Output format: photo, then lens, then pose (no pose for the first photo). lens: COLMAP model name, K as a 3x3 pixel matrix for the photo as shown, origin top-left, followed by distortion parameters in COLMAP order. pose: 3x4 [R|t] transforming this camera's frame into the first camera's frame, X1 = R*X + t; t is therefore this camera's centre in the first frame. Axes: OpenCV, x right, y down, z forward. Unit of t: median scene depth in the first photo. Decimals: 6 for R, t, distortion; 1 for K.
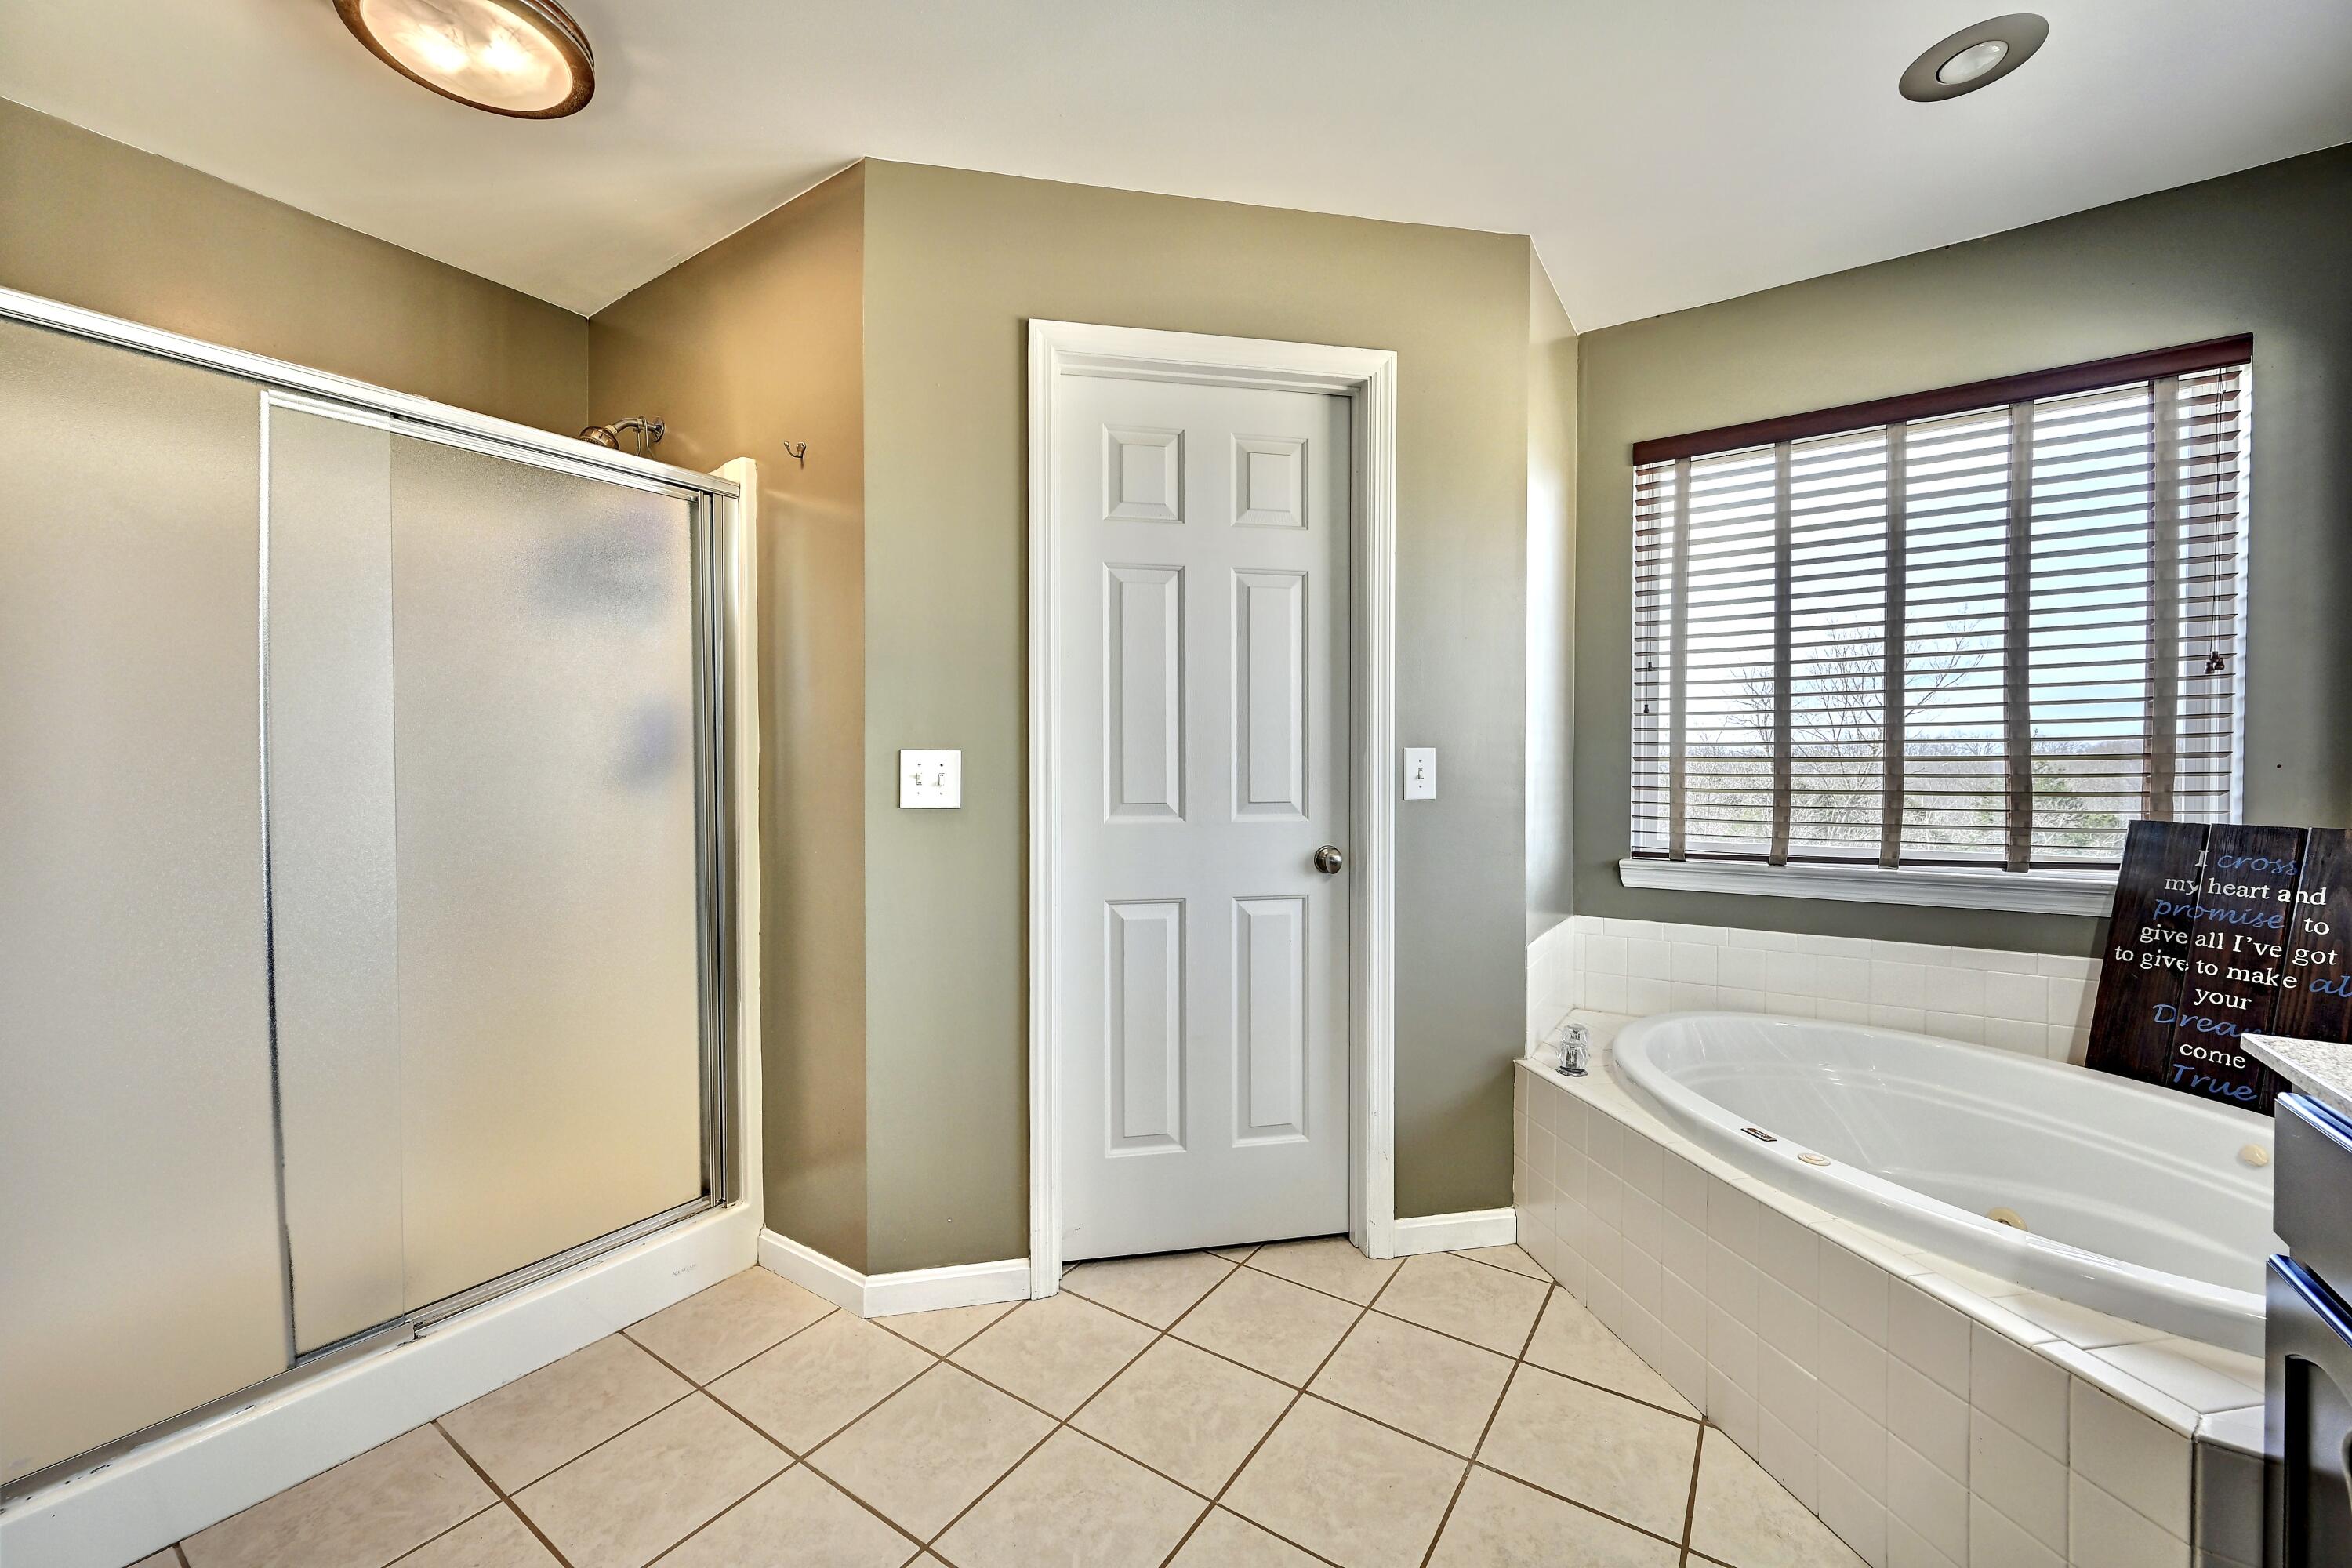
lens RADIAL K [[920.2, 0, 1177.8], [0, 920.2, 780.1], [0, 0, 1]] dist [0.000708, -0.000105]
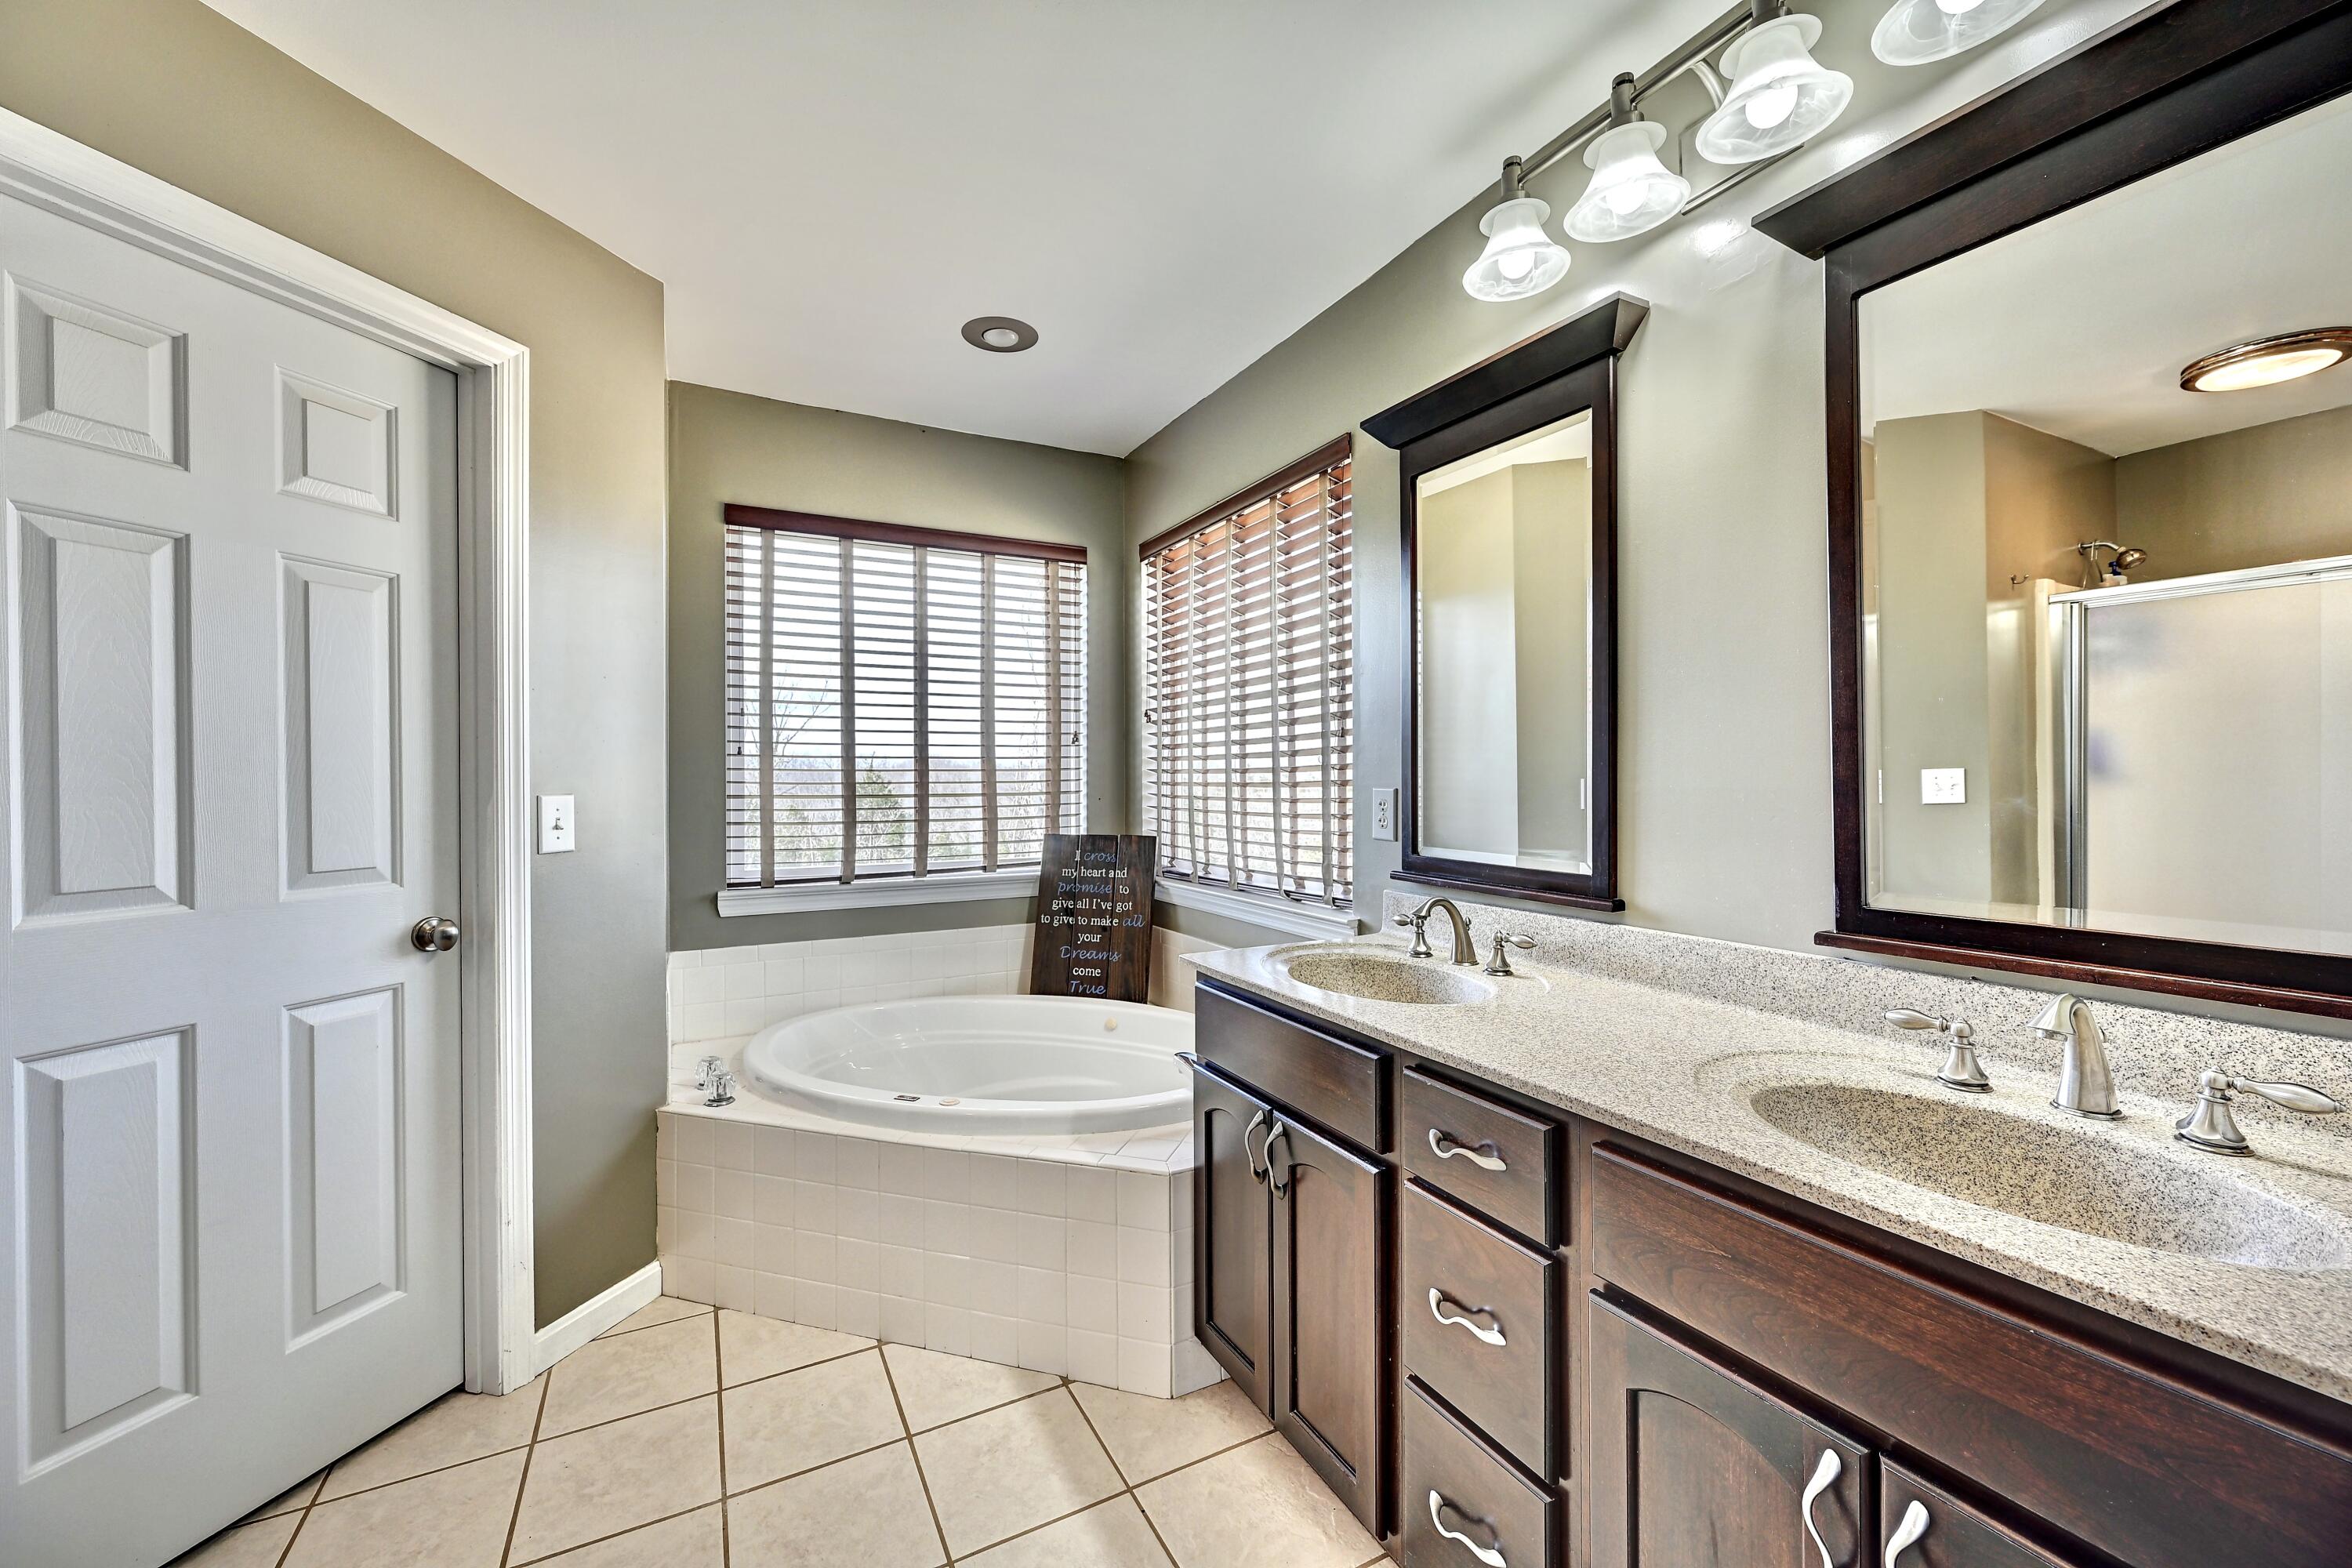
lens RADIAL K [[920.2, 0, 1177.8], [0, 920.2, 780.1], [0, 0, 1]] dist [0.000708, -0.000105]
pose [[0.474124, -0.003258, 0.880452, -0.242512], [0.014485, 0.999887, -0.004100, -0.037209], [-0.880339, 0.014697, 0.474117, 0.037090]]
